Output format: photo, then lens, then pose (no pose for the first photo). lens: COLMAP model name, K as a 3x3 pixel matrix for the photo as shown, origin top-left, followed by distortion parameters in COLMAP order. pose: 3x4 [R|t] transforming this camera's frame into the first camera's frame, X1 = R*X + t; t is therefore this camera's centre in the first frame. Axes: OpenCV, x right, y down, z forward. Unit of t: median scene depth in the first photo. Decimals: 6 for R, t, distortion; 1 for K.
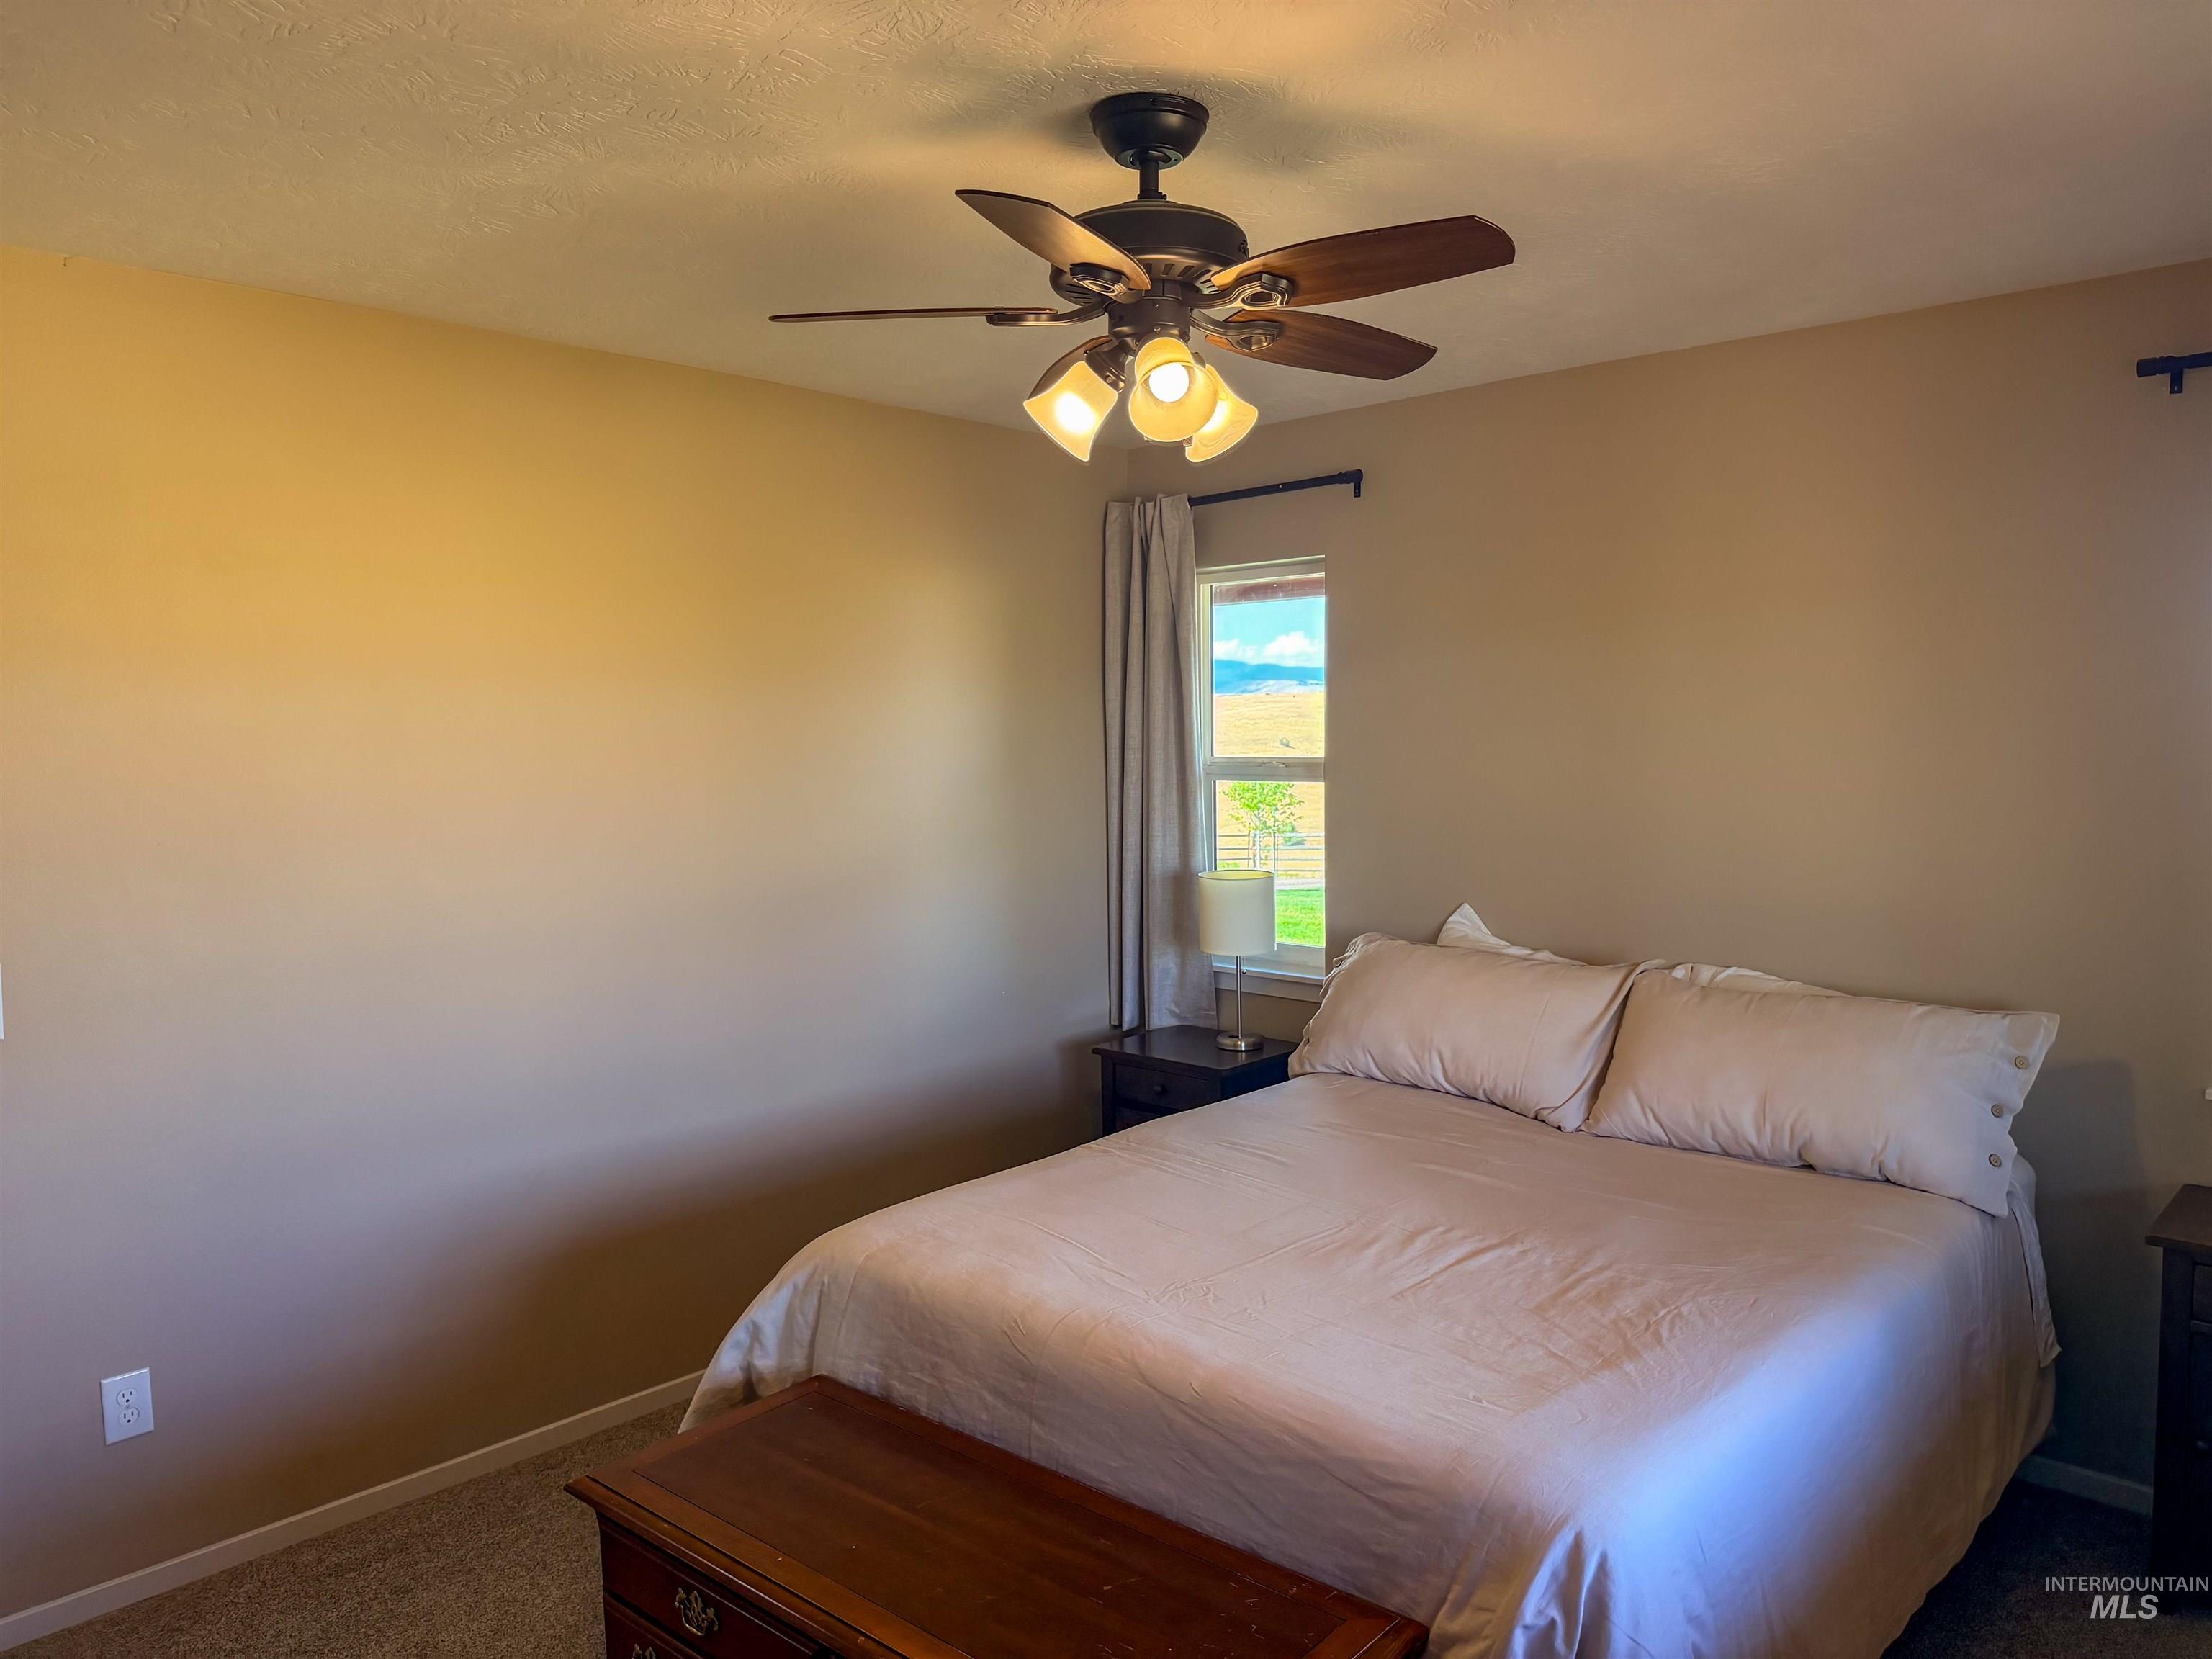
lens RADIAL K [[1521.9, 0, 1115.4], [0, 1521.9, 826.1], [0, 0, 1]] dist [0.001606, -0.003311]
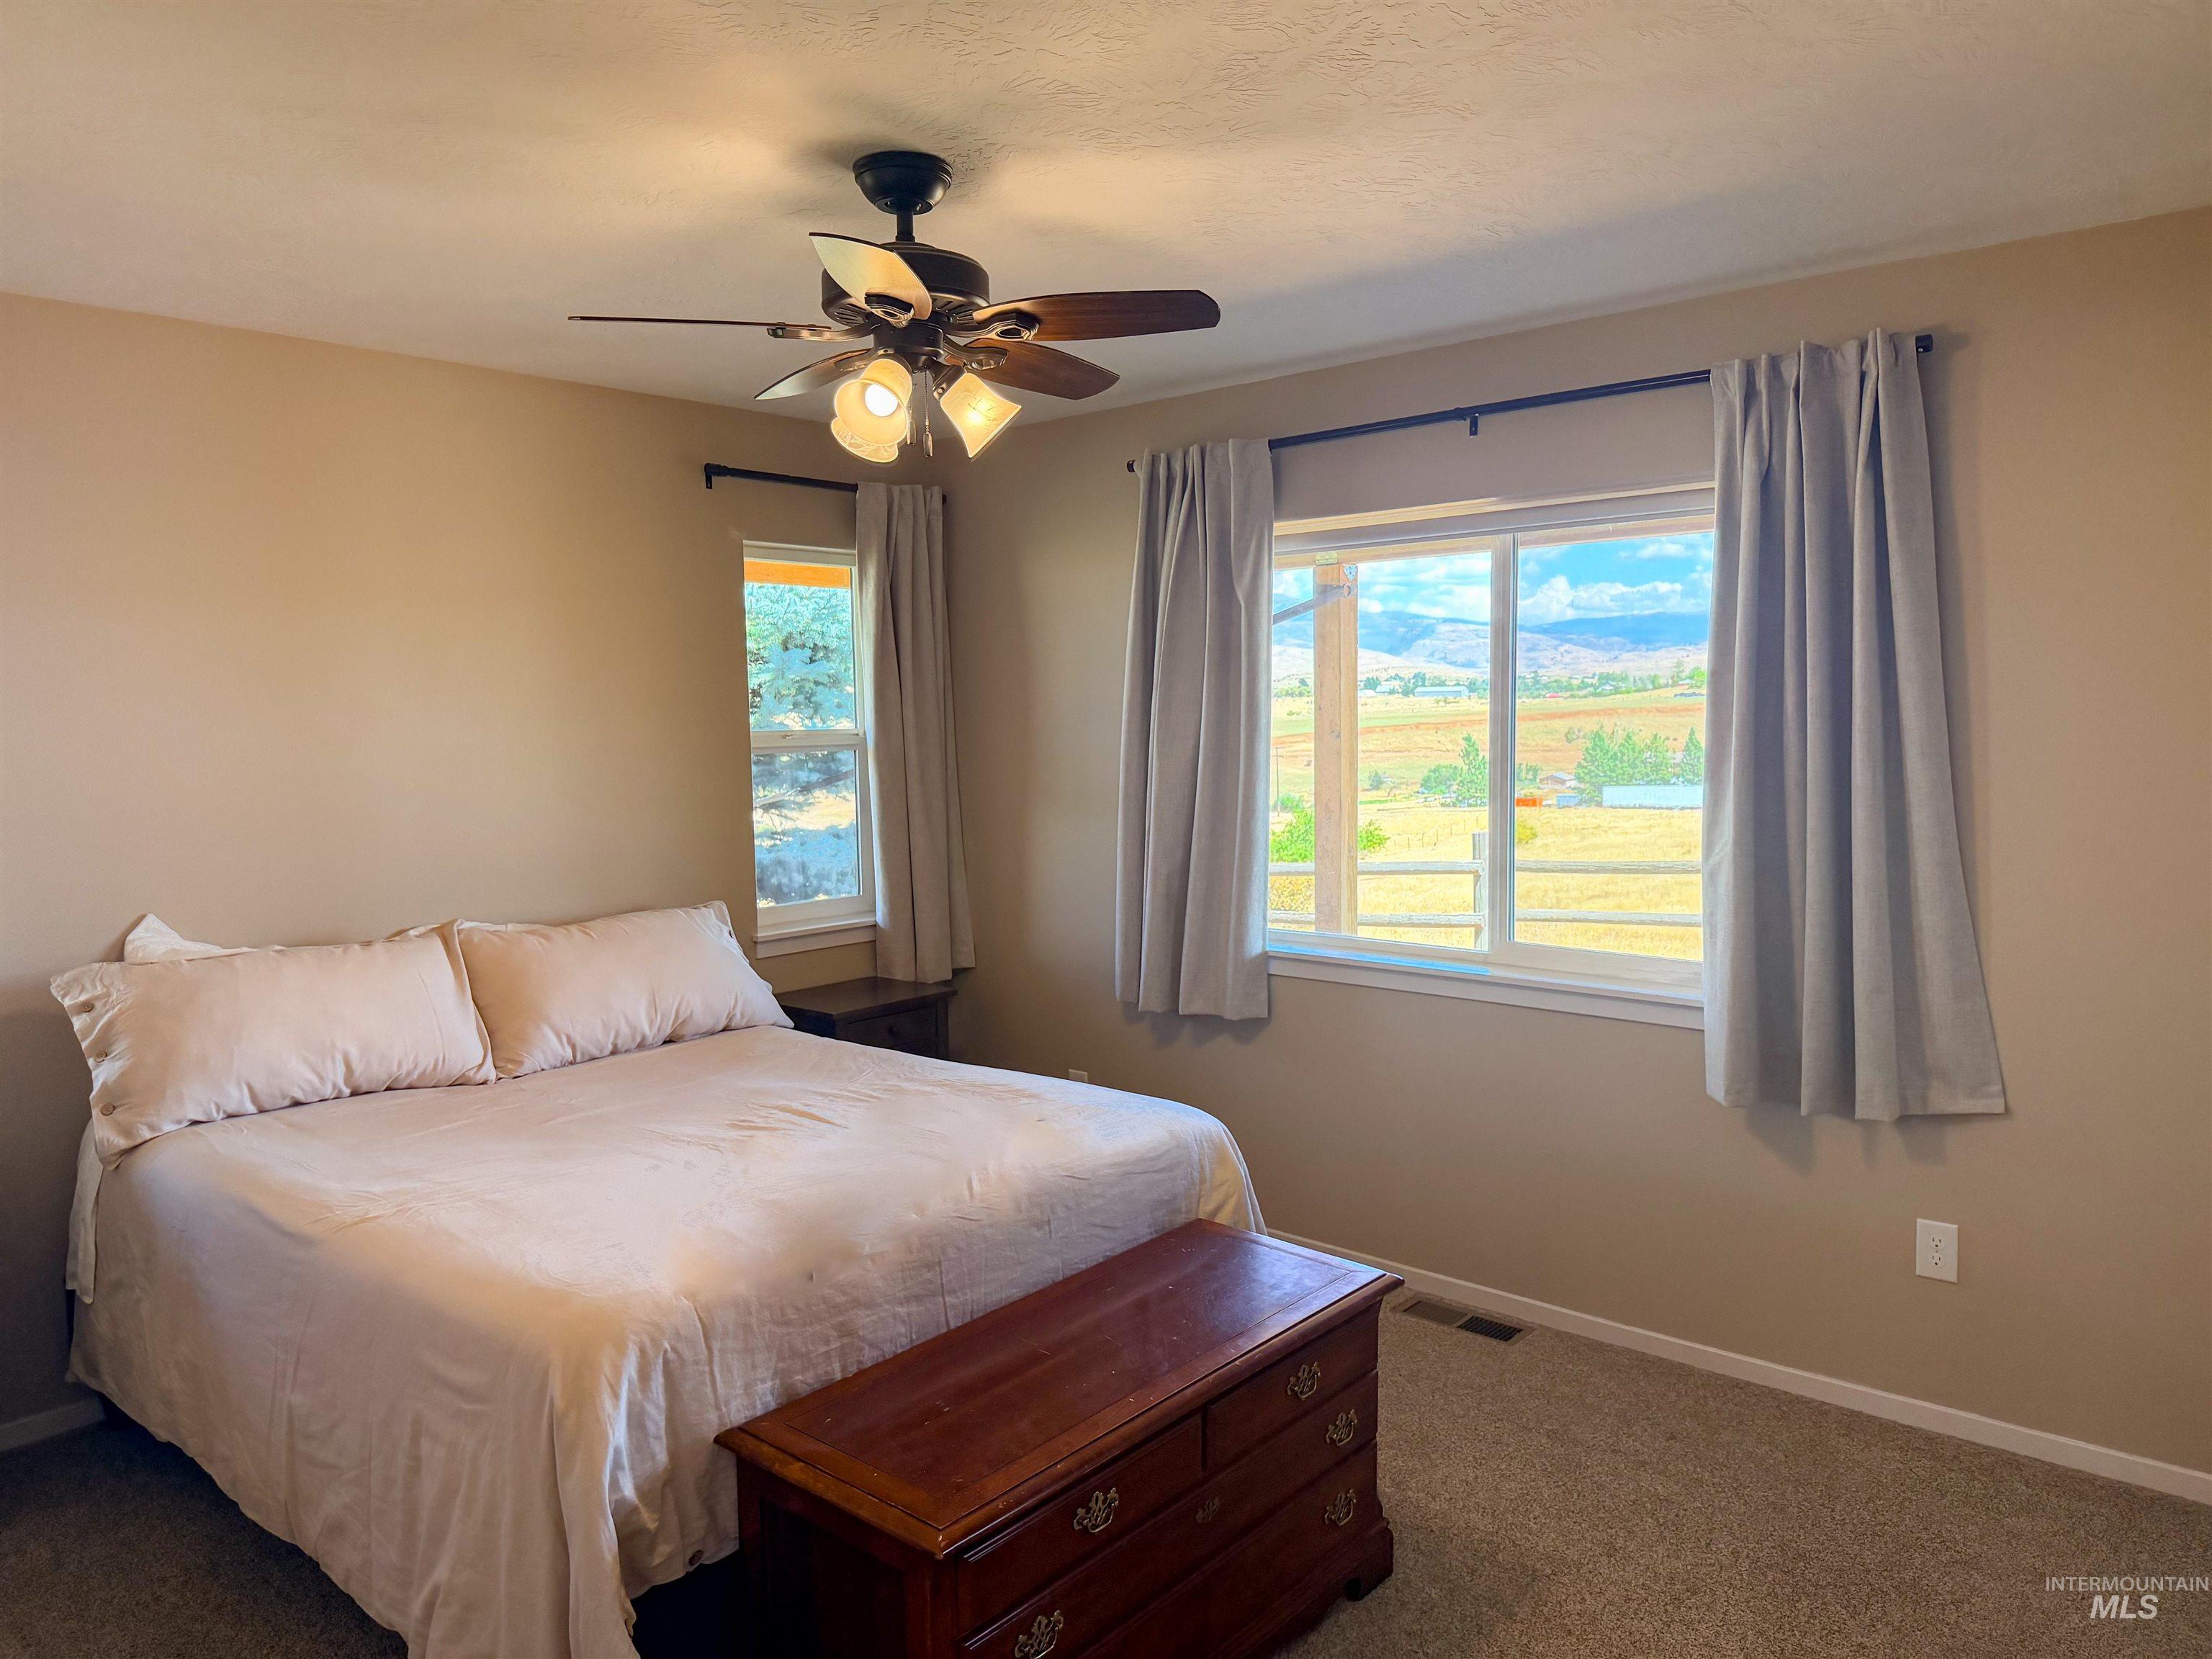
lens RADIAL K [[1521.9, 0, 1114.1], [0, 1521.9, 830.2], [0, 0, 1]] dist [0.001606, -0.003311]
pose [[-0.012714, -0.071659, 0.997348, -1.010238], [0.081720, 0.994018, 0.072462, -0.023098], [-0.996574, 0.082425, -0.006781, 0.743095]]
